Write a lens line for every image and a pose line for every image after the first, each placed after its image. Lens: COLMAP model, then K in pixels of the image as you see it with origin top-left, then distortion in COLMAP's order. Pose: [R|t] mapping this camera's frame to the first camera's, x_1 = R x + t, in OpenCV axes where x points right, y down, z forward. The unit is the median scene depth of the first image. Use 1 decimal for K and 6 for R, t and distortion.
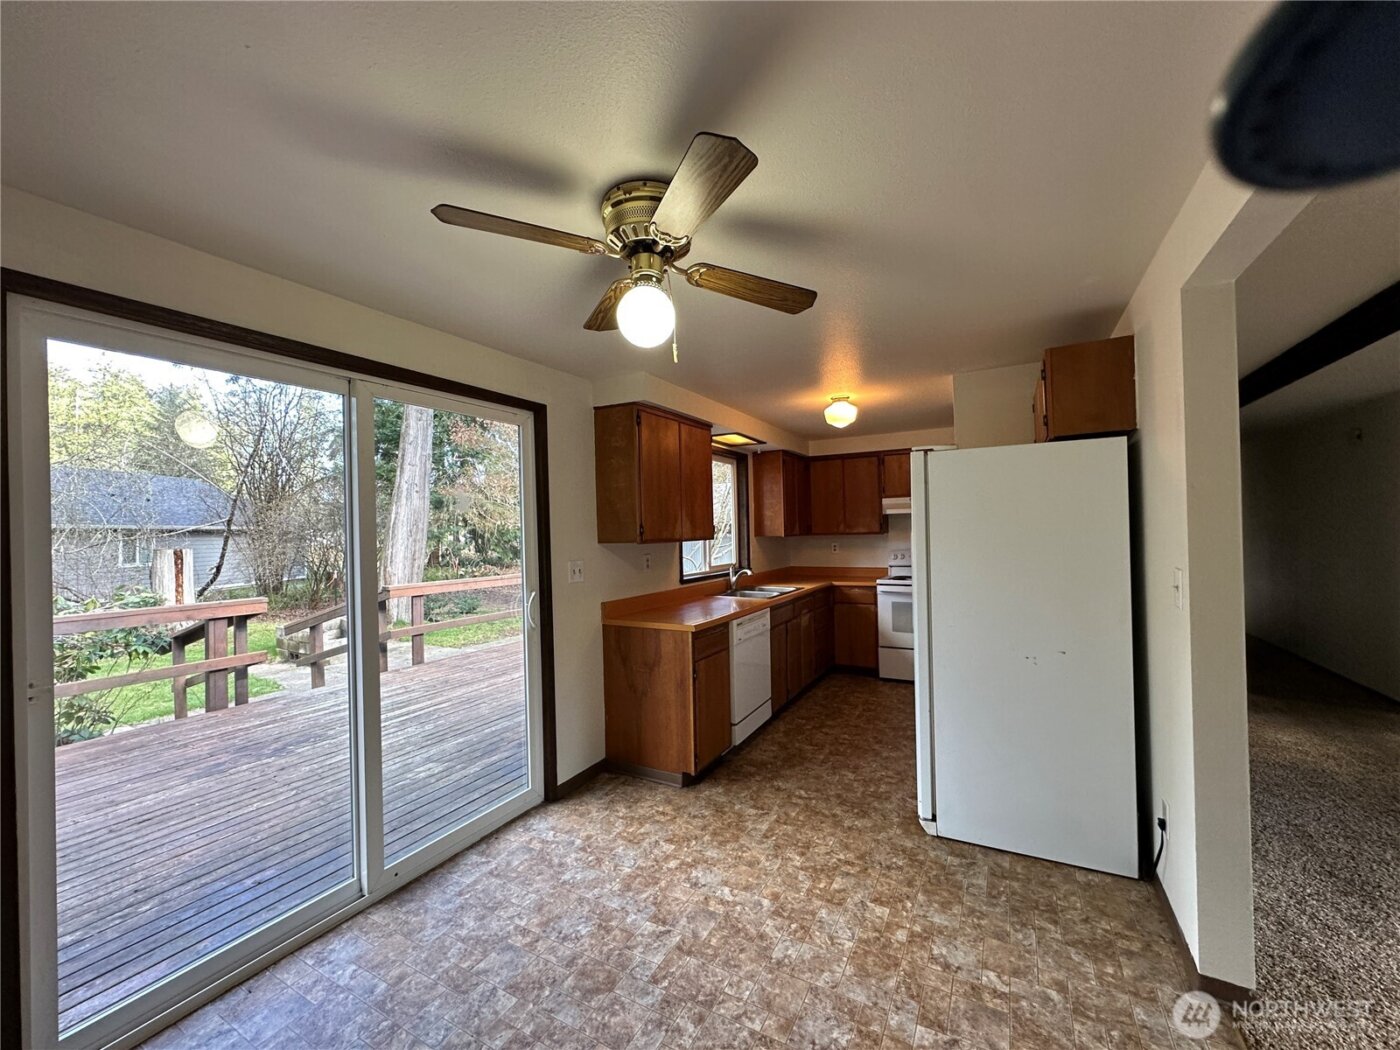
lens RADIAL K [[556.4, 0, 702.7], [0, 556.4, 526.8], [0, 0, 1]] dist [-0.003059, 0.000079]
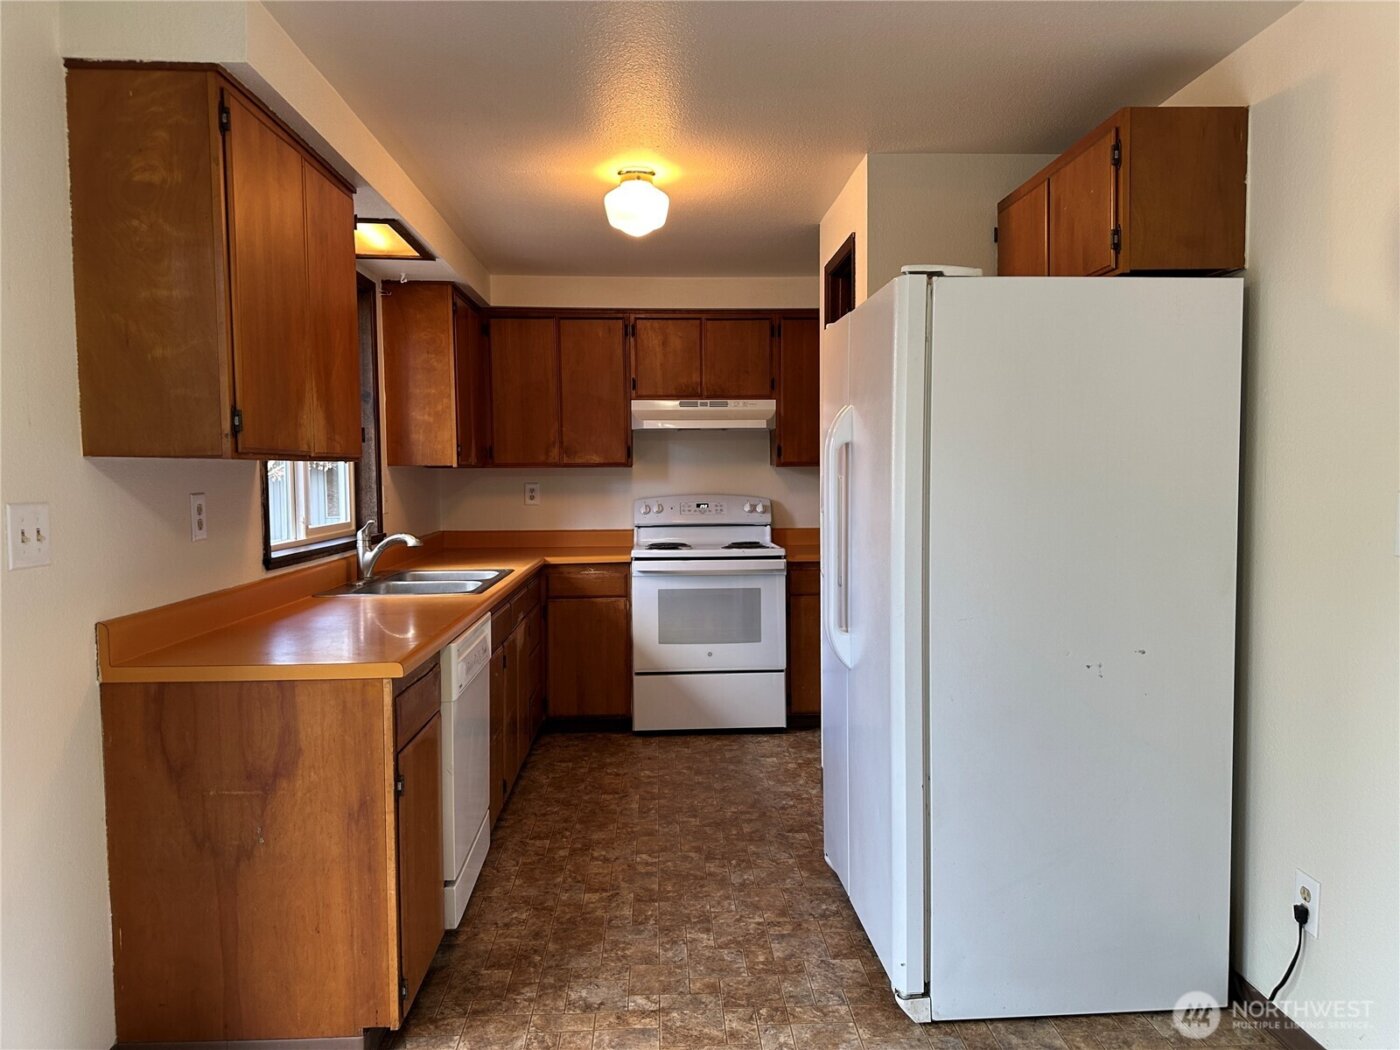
lens RADIAL K [[979.0, 0, 701.1], [0, 979.0, 521.0], [0, 0, 1]] dist [0.109456, -0.161488]
pose [[0.852835, -0.011335, 0.522057, -0.193636], [-0.014298, 0.998883, 0.045044, 0.038440], [-0.521985, -0.045880, 0.851720, 0.269385]]
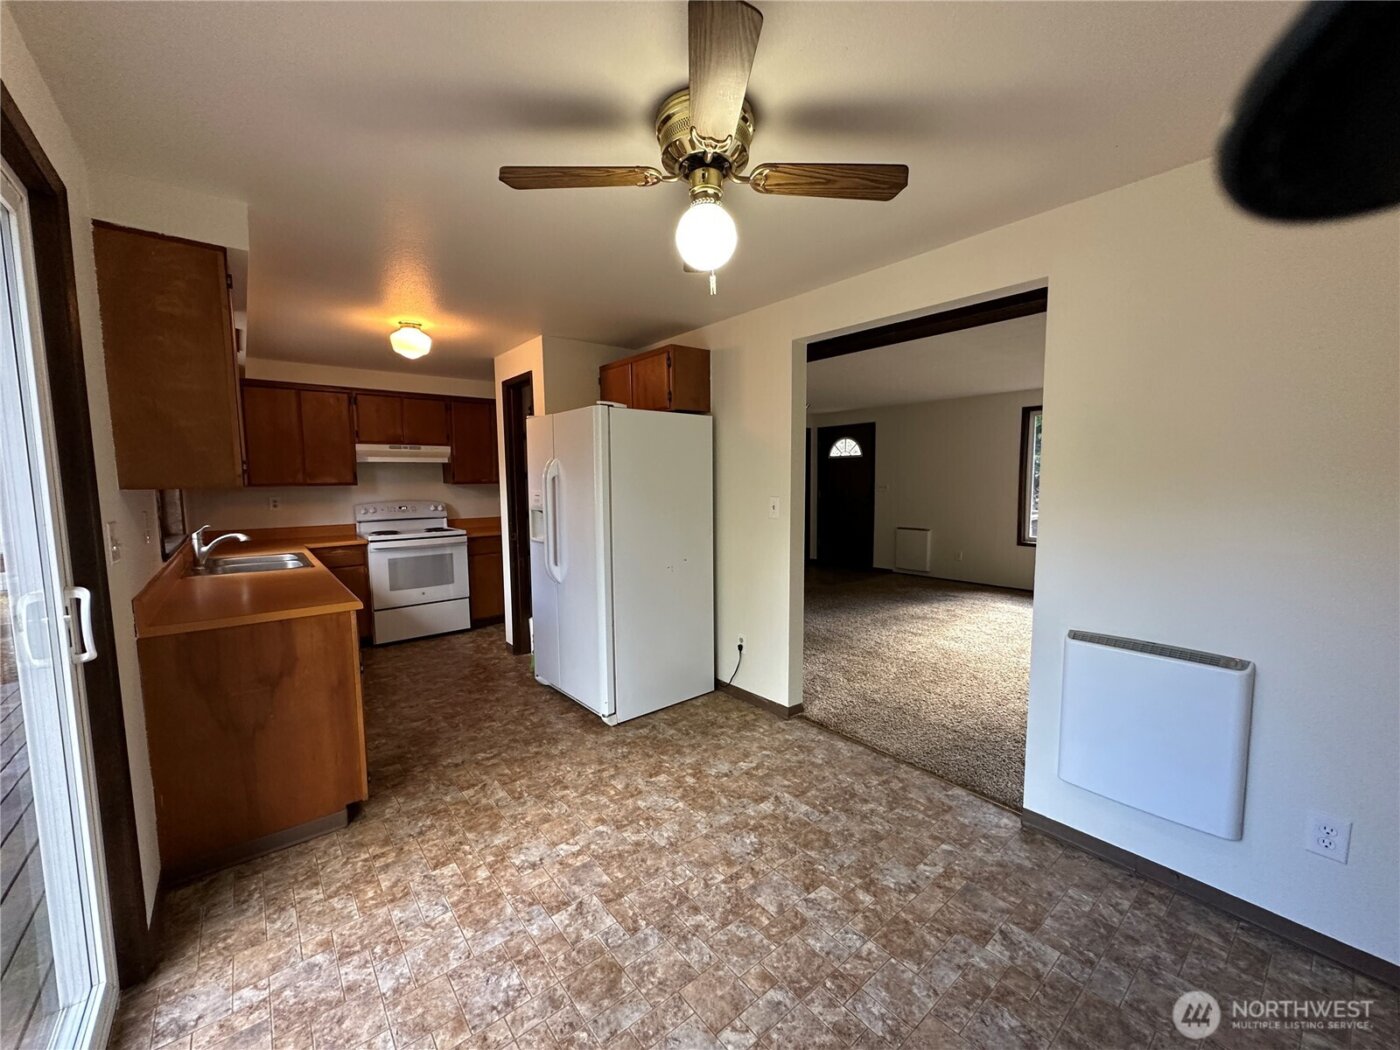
lens RADIAL K [[562.4, 0, 695.3], [0, 562.4, 520.8], [0, 0, 1]] dist [0.027125, -0.009094]
pose [[0.378373, -0.054045, 0.924074, -0.509443], [-0.001842, 0.998248, 0.059137, 0.027275], [-0.925651, -0.024078, 0.377610, 0.301599]]
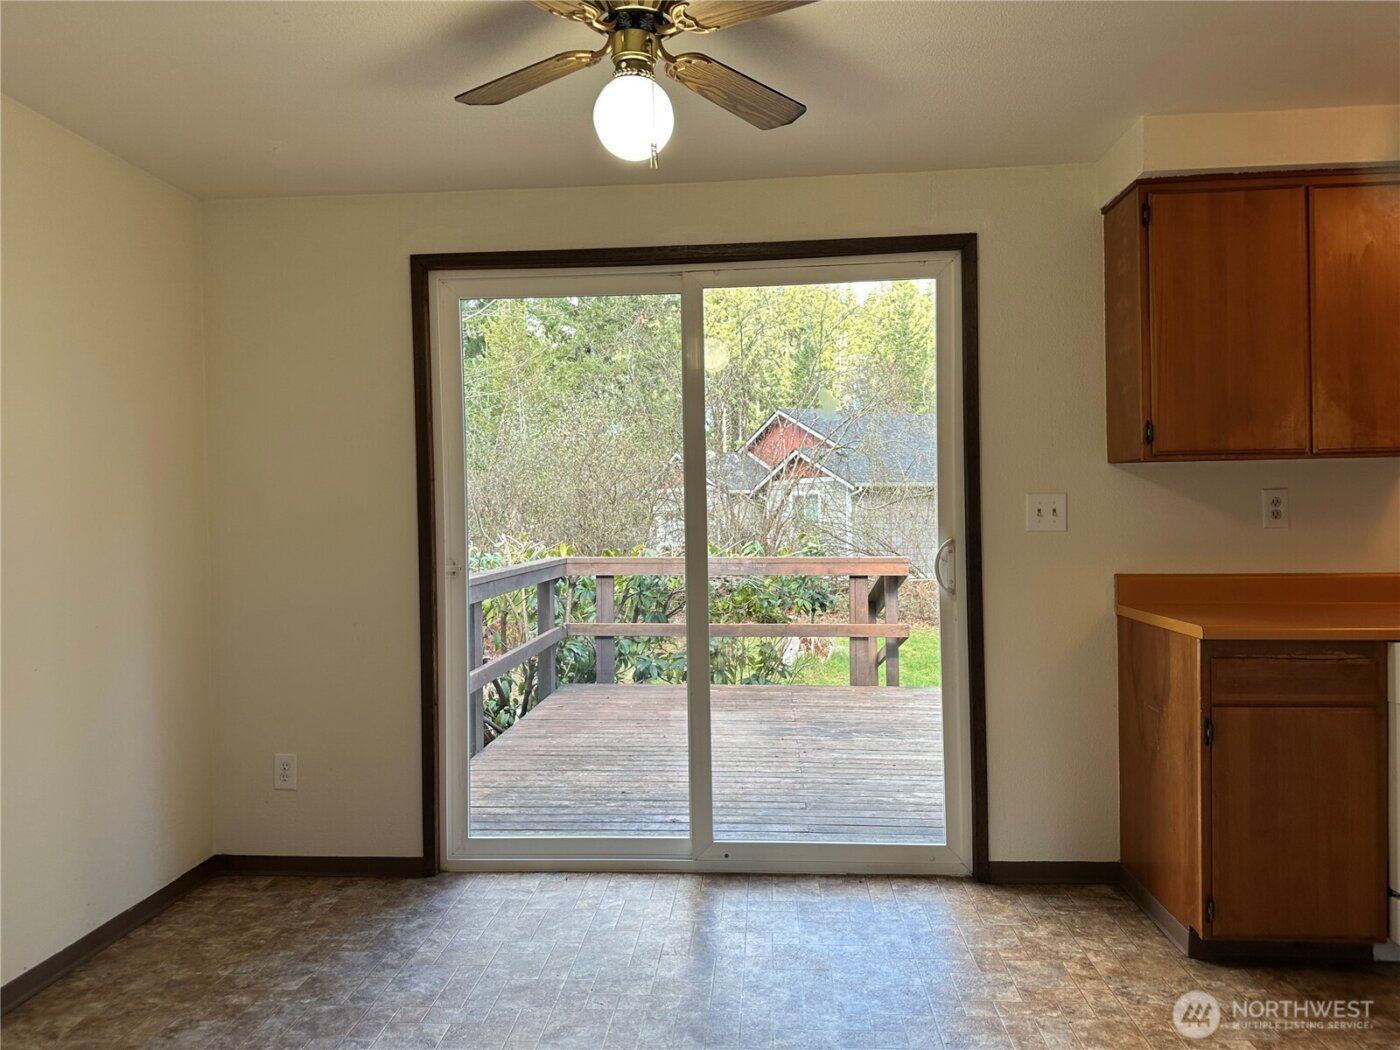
lens RADIAL K [[979.0, 0, 701.1], [0, 979.0, 521.0], [0, 0, 1]] dist [0.109456, -0.161488]
pose [[0.421608, 0.021053, -0.906534, 0.545936], [0.008027, 0.999605, 0.026948, 0.059372], [0.906742, -0.018638, 0.421273, 0.246352]]
